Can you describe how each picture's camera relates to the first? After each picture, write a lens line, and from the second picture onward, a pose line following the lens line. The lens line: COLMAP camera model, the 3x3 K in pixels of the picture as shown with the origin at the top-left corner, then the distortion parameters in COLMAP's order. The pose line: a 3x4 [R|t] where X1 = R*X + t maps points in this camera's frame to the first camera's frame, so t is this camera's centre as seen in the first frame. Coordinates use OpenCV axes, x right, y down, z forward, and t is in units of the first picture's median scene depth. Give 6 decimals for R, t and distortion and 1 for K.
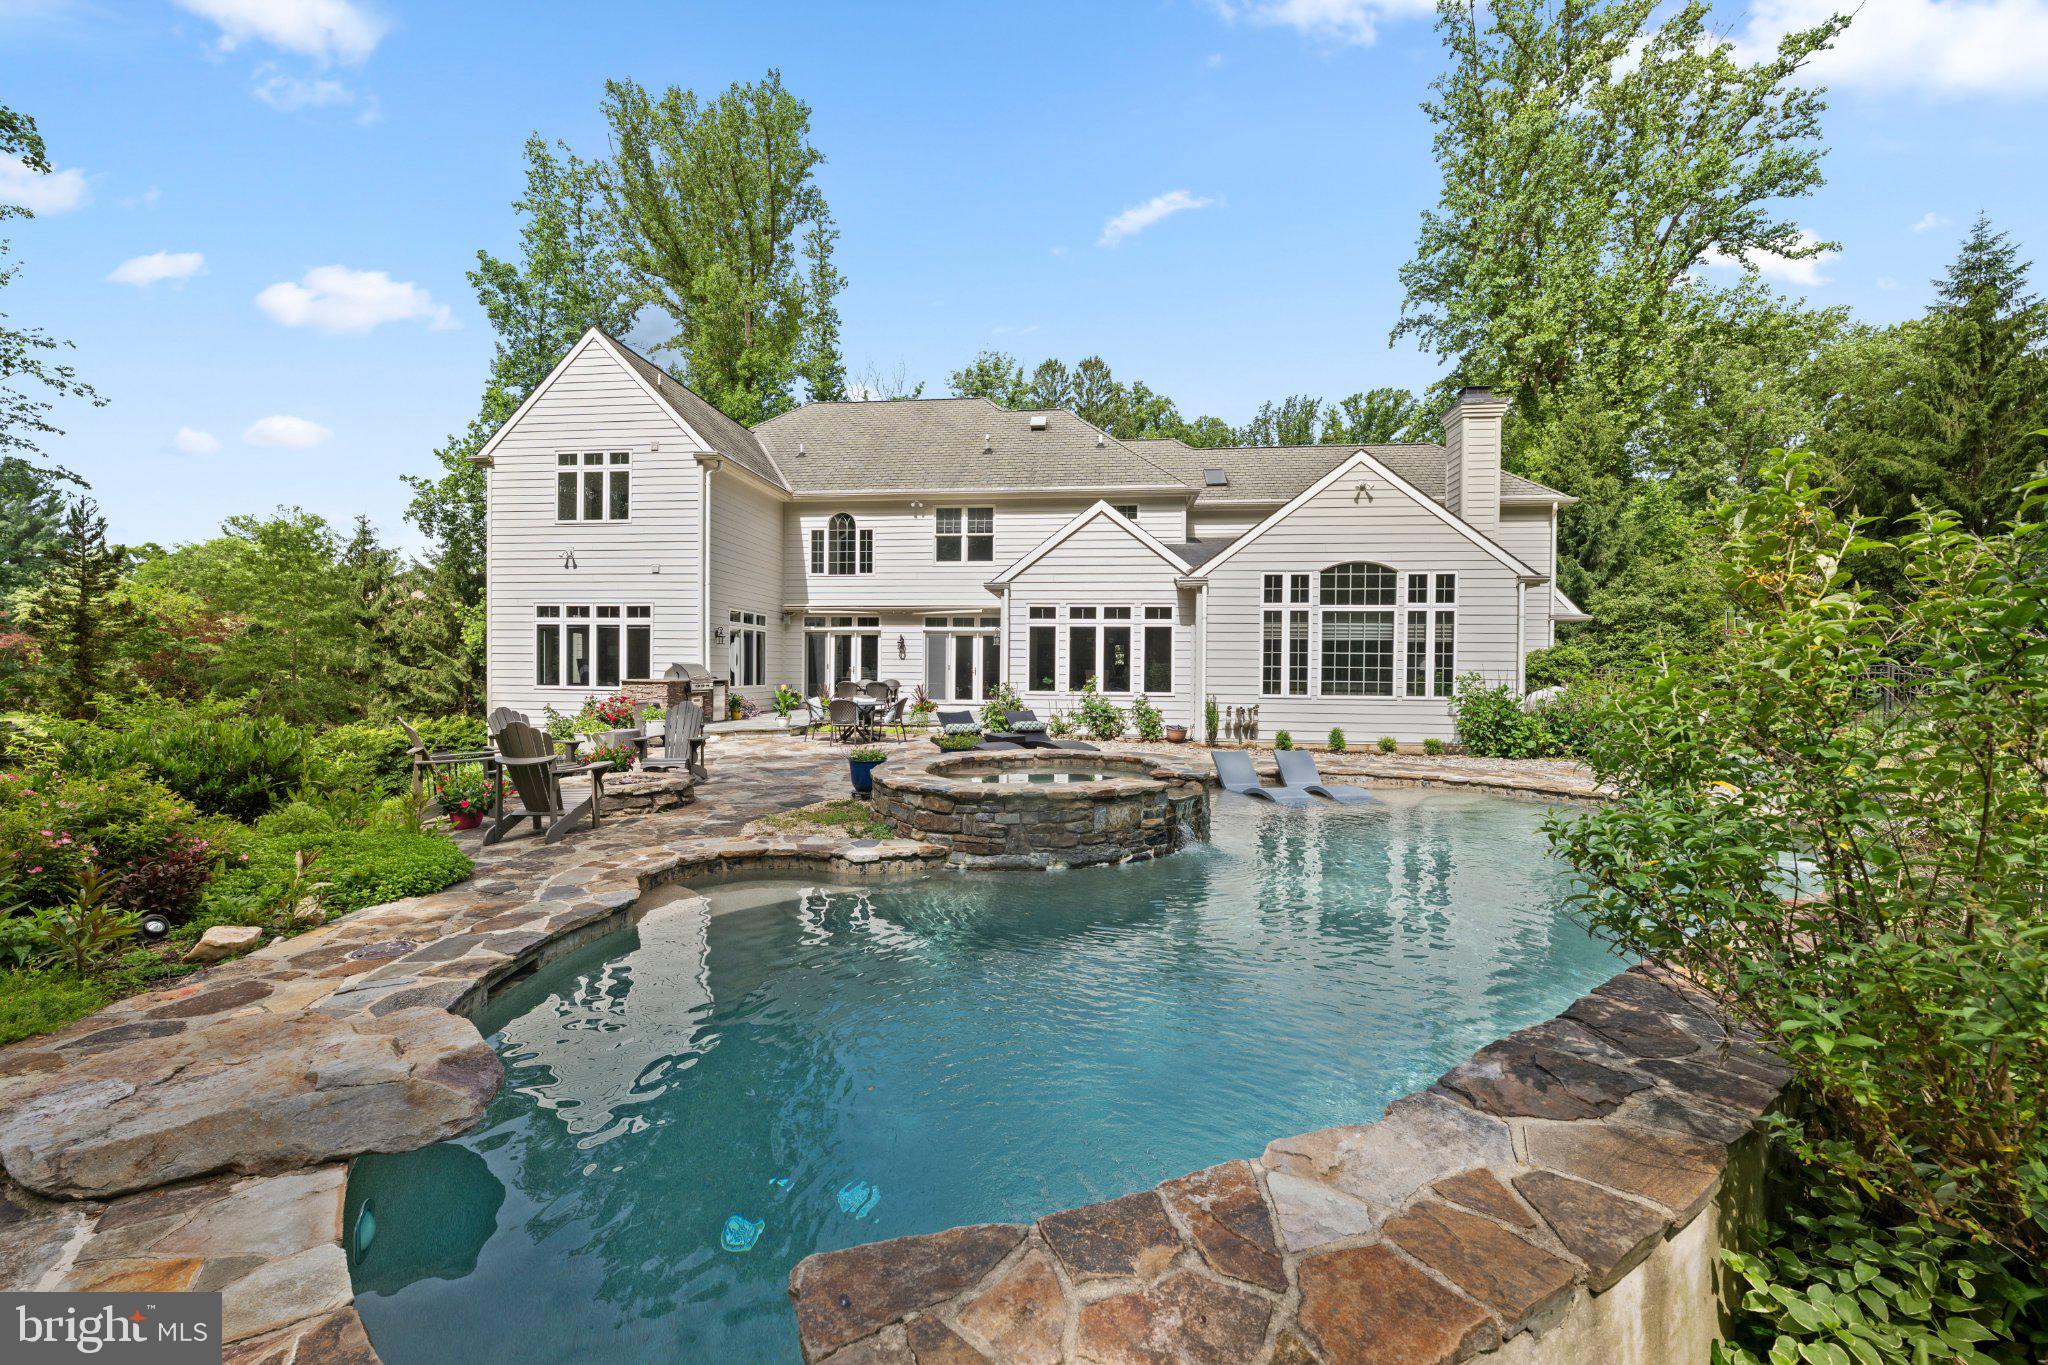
lens RADIAL K [[793.6, 0, 1024.0], [0, 793.6, 682.5], [0, 0, 1]] dist [0.000676, 0.000229]
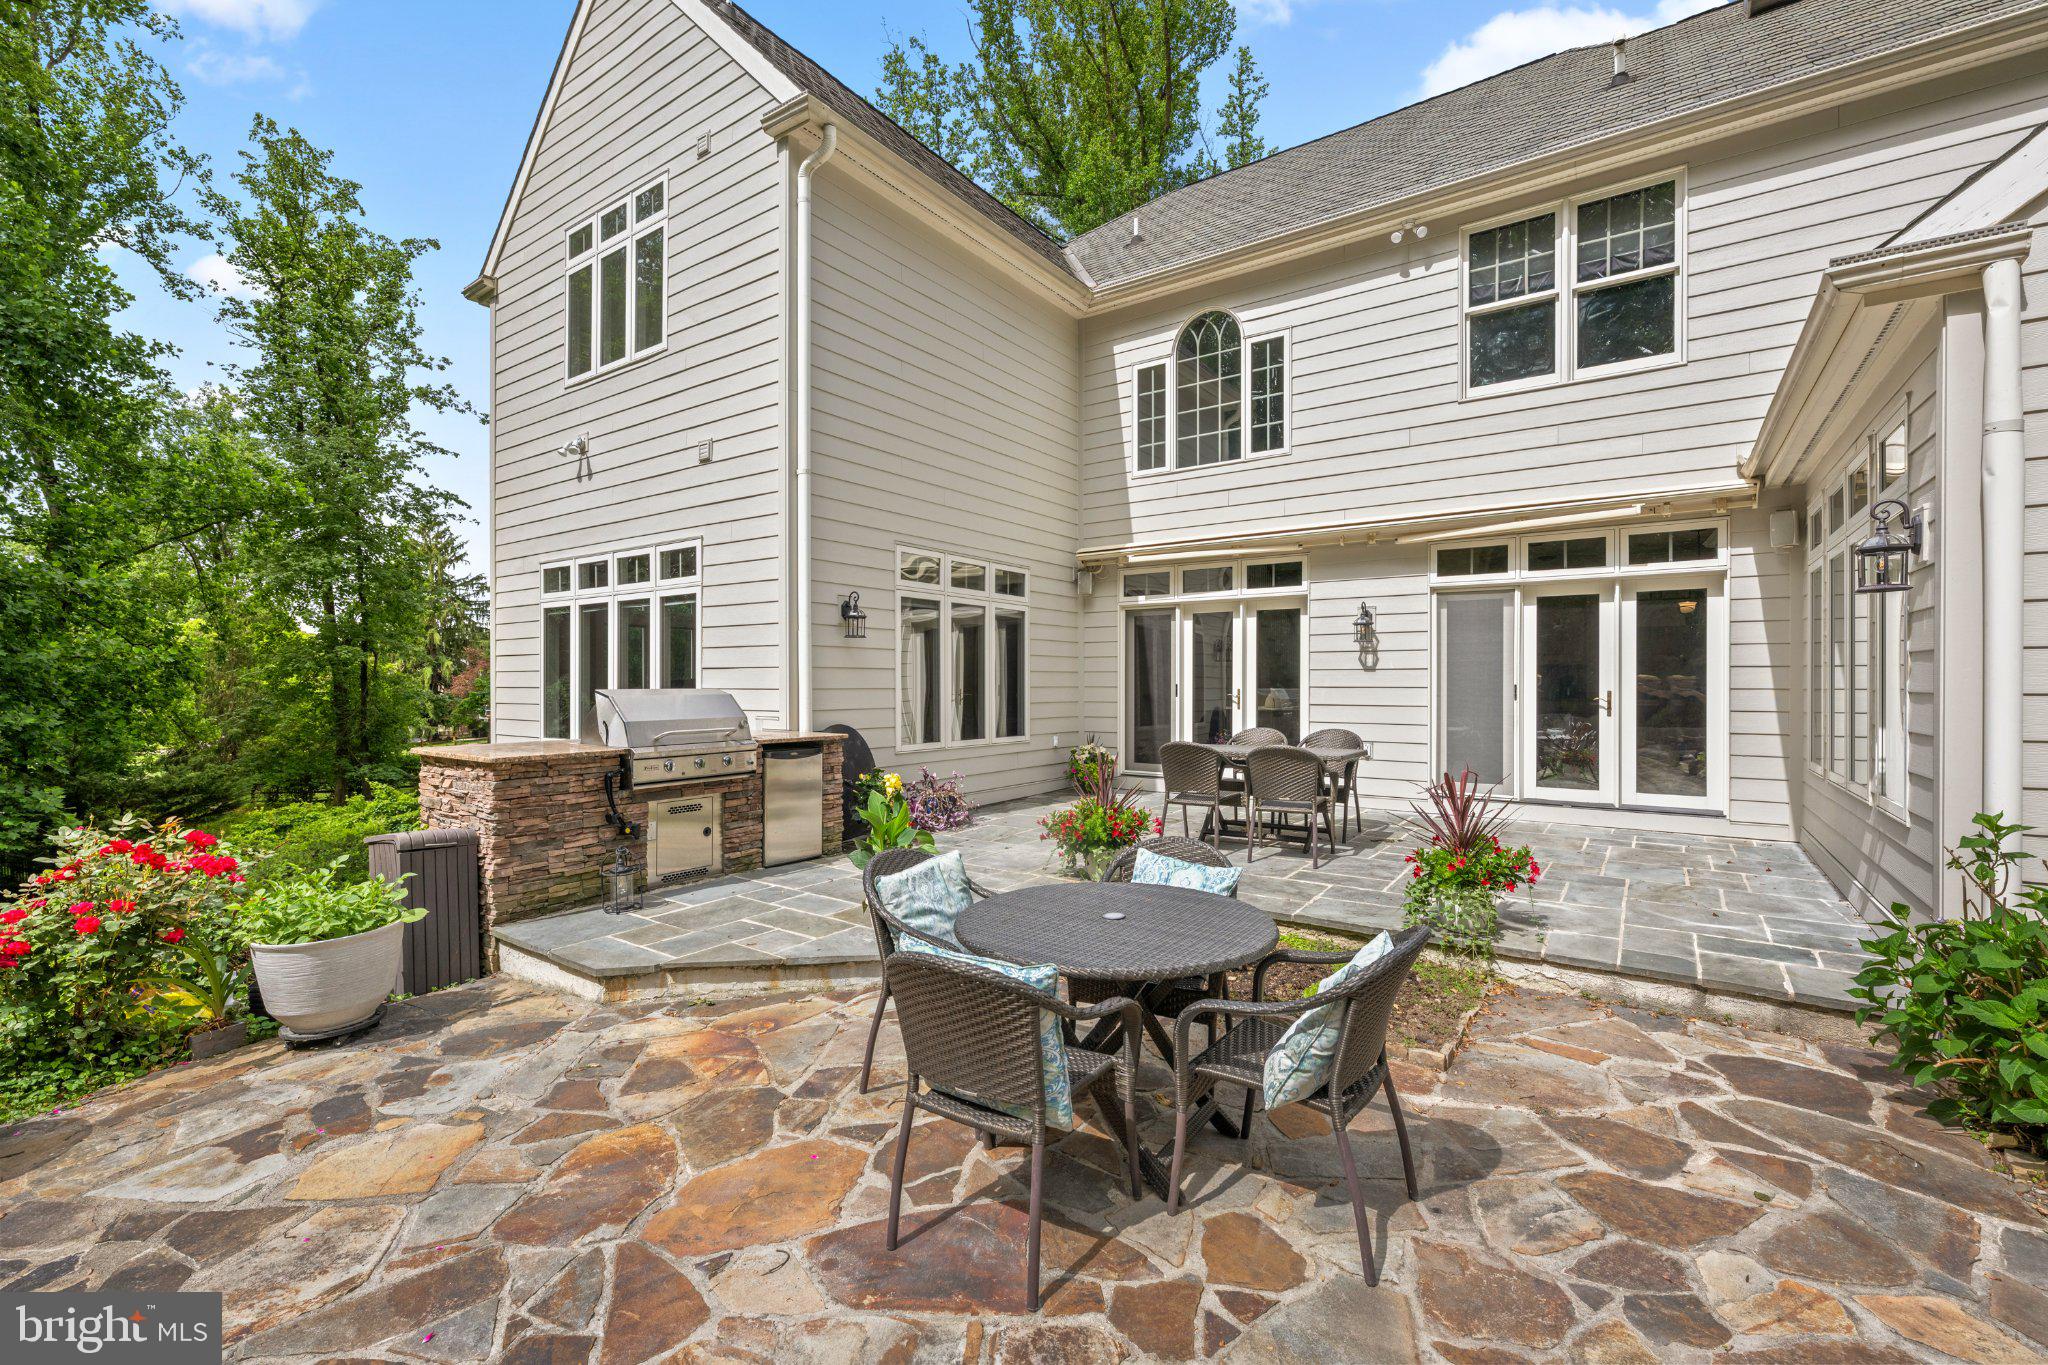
lens RADIAL K [[860.0, 0, 1024.0], [0, 860.0, 682.5], [0, 0, 1]] dist [0.003152, 0.000367]
pose [[0.865190, -0.010043, -0.501343, -0.114041], [0.001544, 0.999848, -0.017365, -0.020681], [0.501441, 0.014250, 0.865074, 0.716678]]
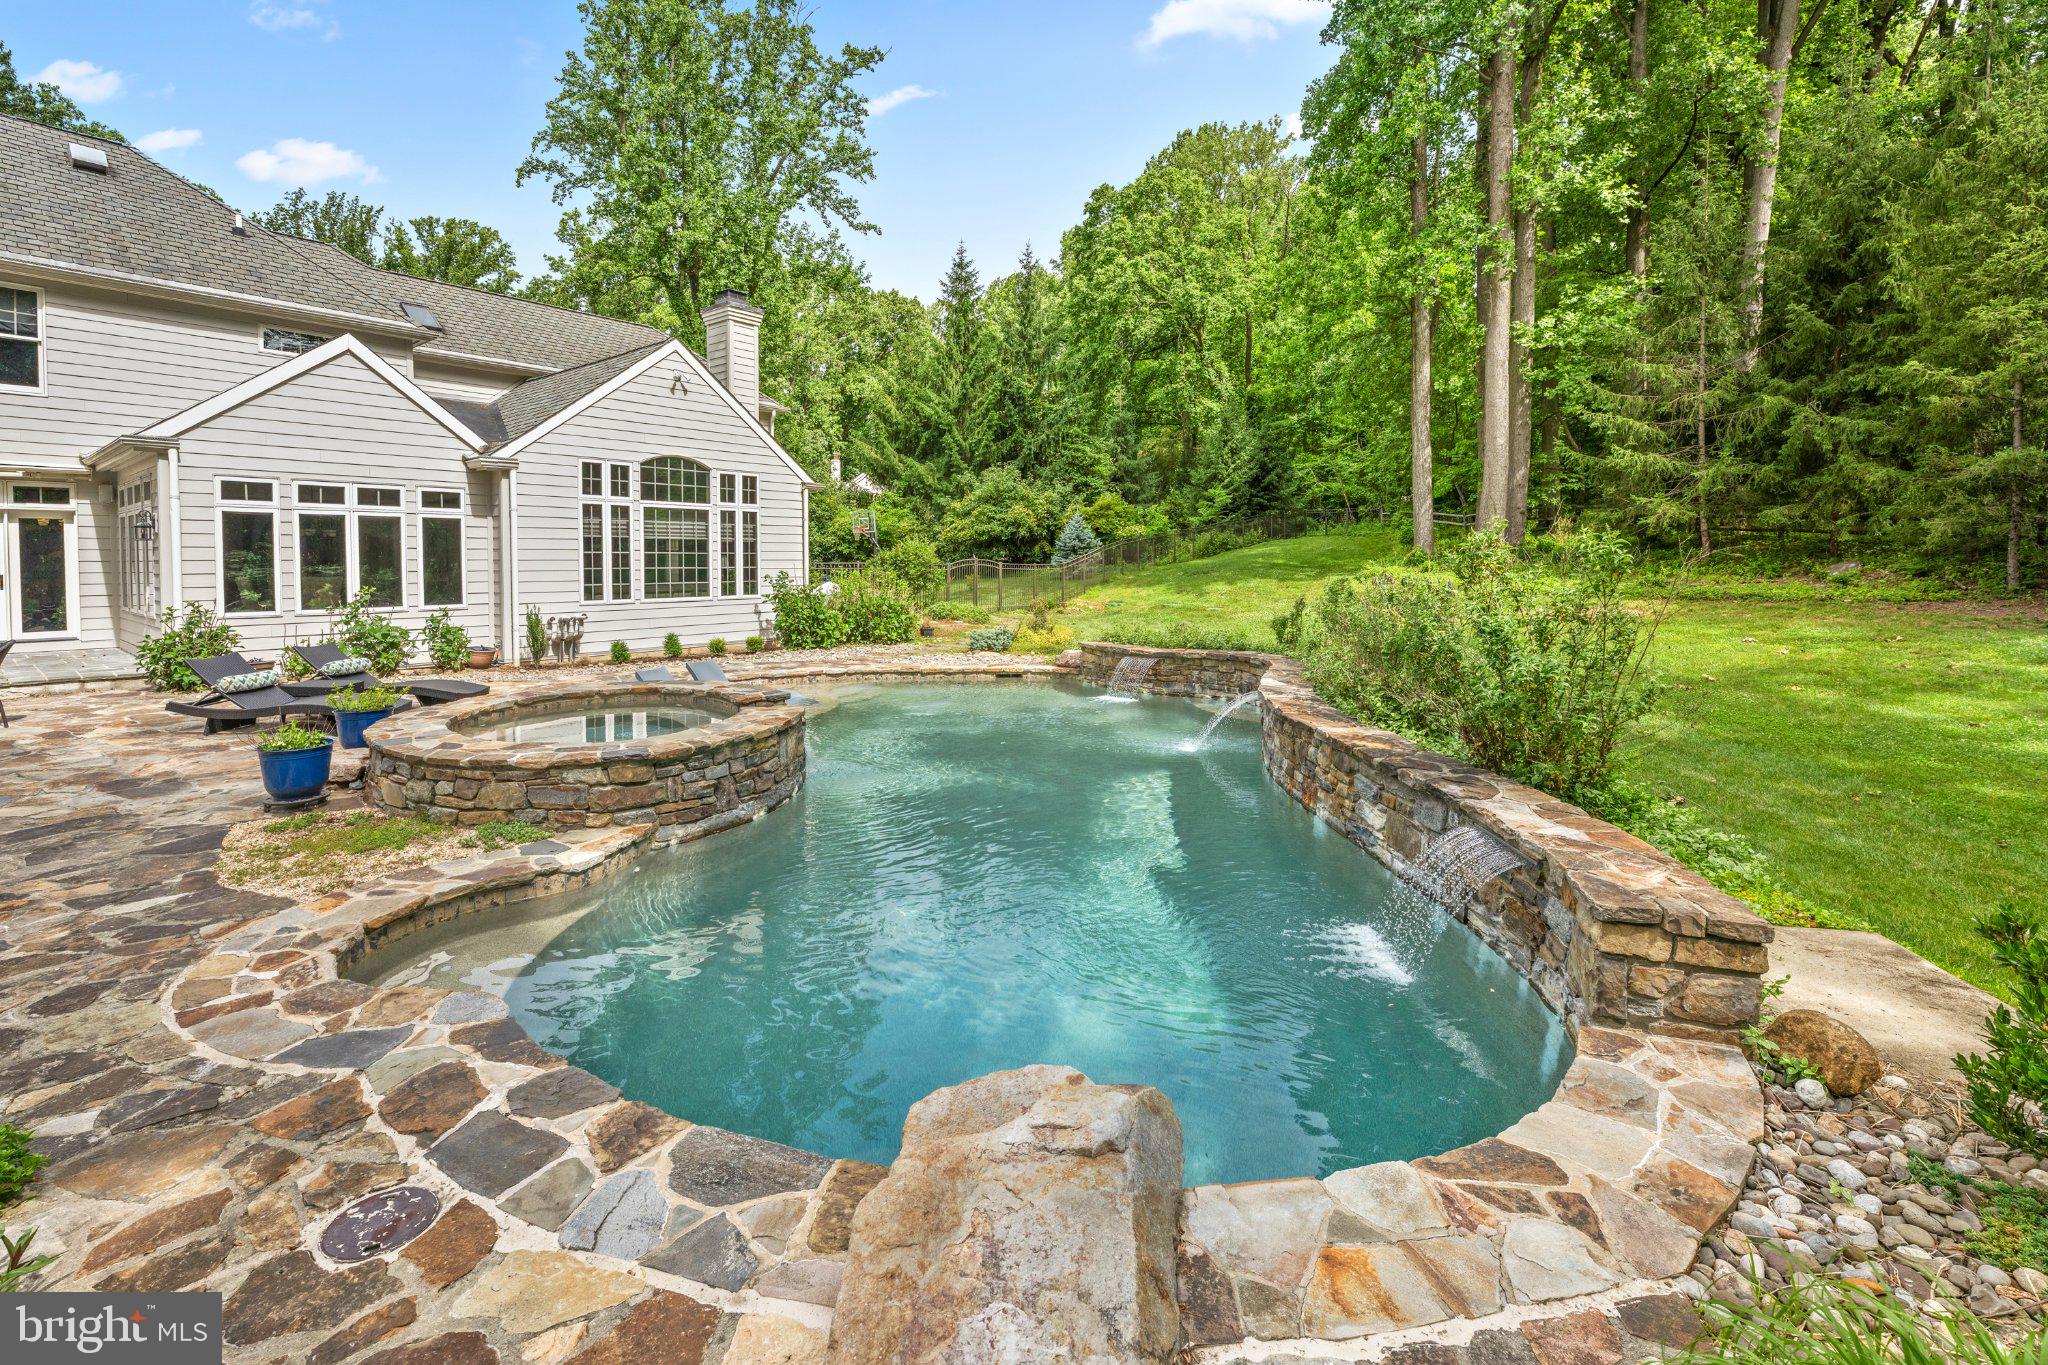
lens RADIAL K [[884.8, 0, 1018.8], [0, 884.8, 586.5], [0, 0, 1]] dist [0.015101, -0.010123]
pose [[0.542708, -0.034319, 0.839220, -0.244145], [0.019140, 0.999411, 0.028492, -0.018726], [-0.839703, 0.000600, 0.543045, 0.079795]]
